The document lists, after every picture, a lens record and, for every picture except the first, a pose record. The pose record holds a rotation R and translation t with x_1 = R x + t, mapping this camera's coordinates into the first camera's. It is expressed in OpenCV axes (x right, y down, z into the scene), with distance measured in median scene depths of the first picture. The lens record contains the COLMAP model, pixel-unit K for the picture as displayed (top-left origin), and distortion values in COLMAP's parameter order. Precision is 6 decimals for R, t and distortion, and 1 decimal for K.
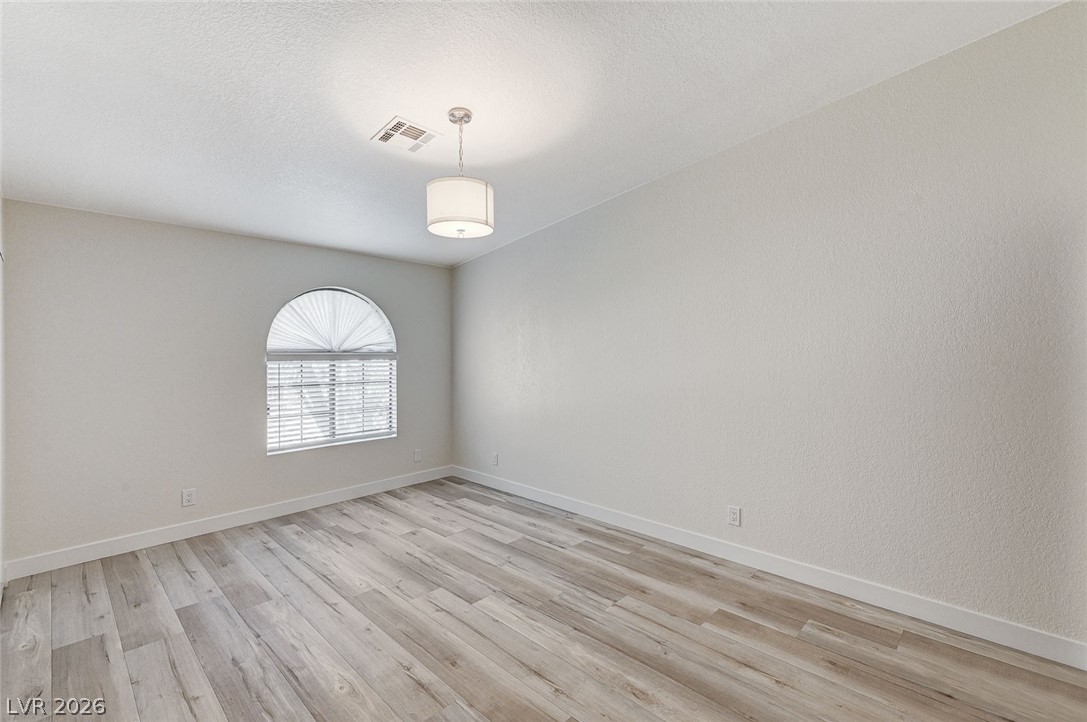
lens RADIAL K [[471.2, 0, 546.7], [0, 471.2, 349.2], [0, 0, 1]] dist [0.001410, 0.000982]
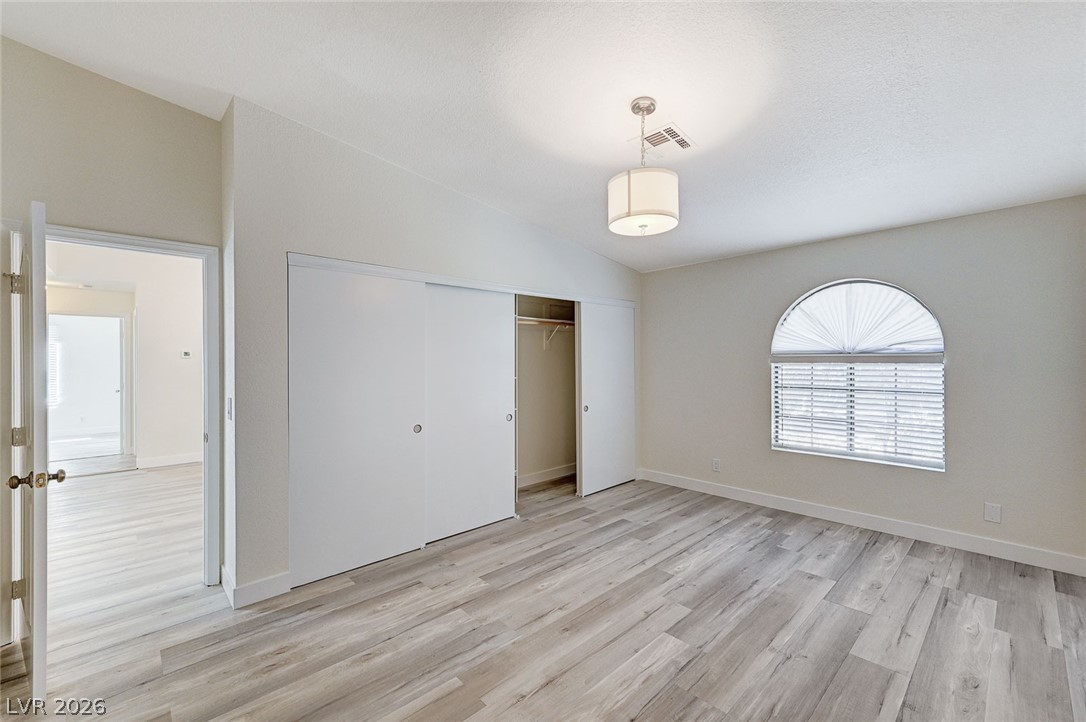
lens RADIAL K [[446.0, 0, 546.4], [0, 446.0, 360.9], [0, 0, 1]] dist [0.007630, 0.000089]
pose [[-0.056716, 0.004600, -0.998380, 0.560569], [0.016783, 0.999852, 0.003653, 0.010782], [0.998249, -0.016549, -0.056785, 0.656818]]
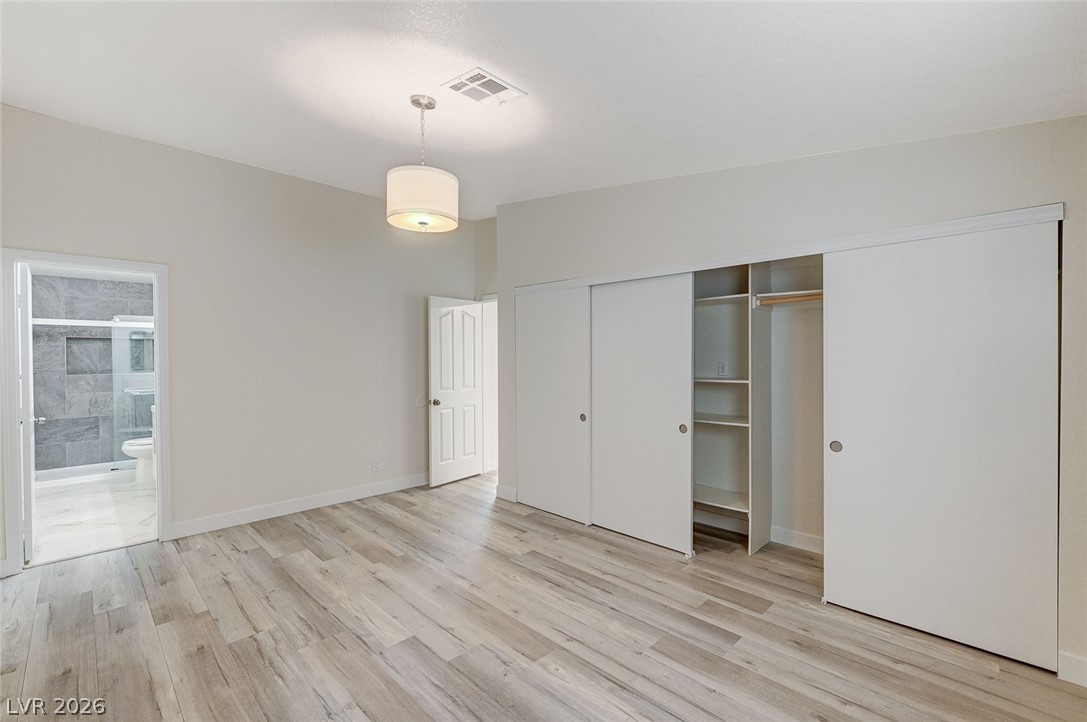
lens RADIAL K [[471.2, 0, 546.9], [0, 471.2, 364.9], [0, 0, 1]] dist [0.001410, 0.000982]
pose [[-0.999795, 0.007063, 0.018996, -0.341416], [0.007196, 0.999950, 0.006942, 0.018698], [-0.018946, 0.007077, -0.999795, 1.491318]]
